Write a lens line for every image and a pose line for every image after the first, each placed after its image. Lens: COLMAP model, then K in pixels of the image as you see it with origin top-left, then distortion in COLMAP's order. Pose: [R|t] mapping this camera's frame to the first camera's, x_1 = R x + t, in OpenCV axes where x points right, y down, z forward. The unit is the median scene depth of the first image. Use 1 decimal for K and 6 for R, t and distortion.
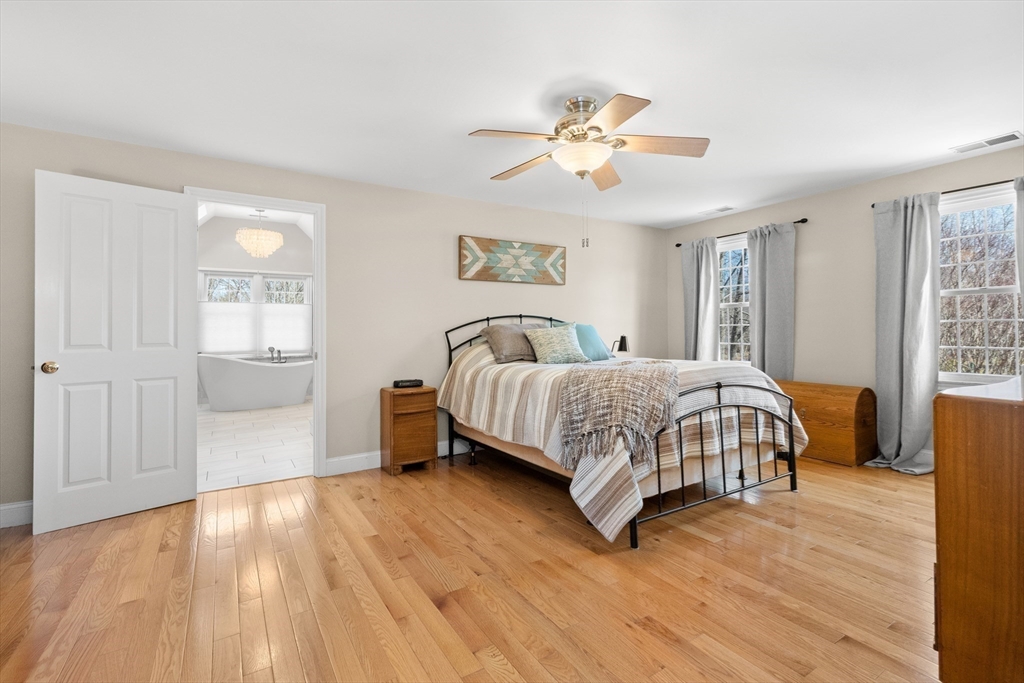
lens RADIAL K [[464.8, 0, 515.5], [0, 464.8, 326.5], [0, 0, 1]] dist [-0.000027, -0.000050]
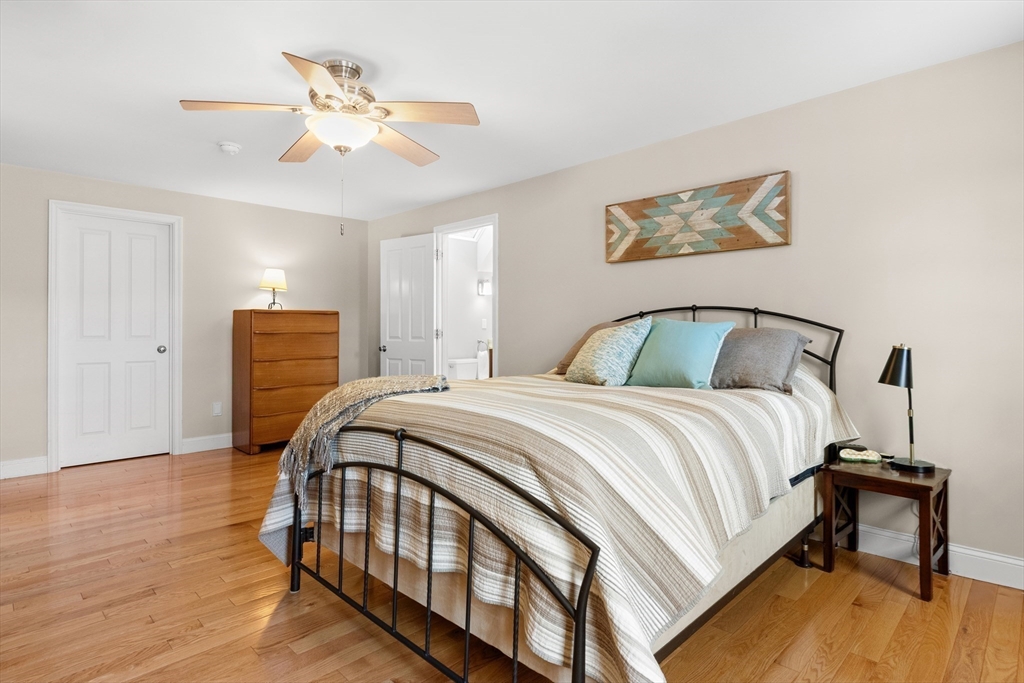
lens RADIAL K [[540.2, 0, 512.6], [0, 540.2, 330.4], [0, 0, 1]] dist [0.001668, 0.001270]
pose [[0.224631, 0.009778, -0.974395, 0.709684], [0.006873, 0.999909, 0.011618, -0.002447], [0.974420, -0.009307, 0.224543, 0.640062]]
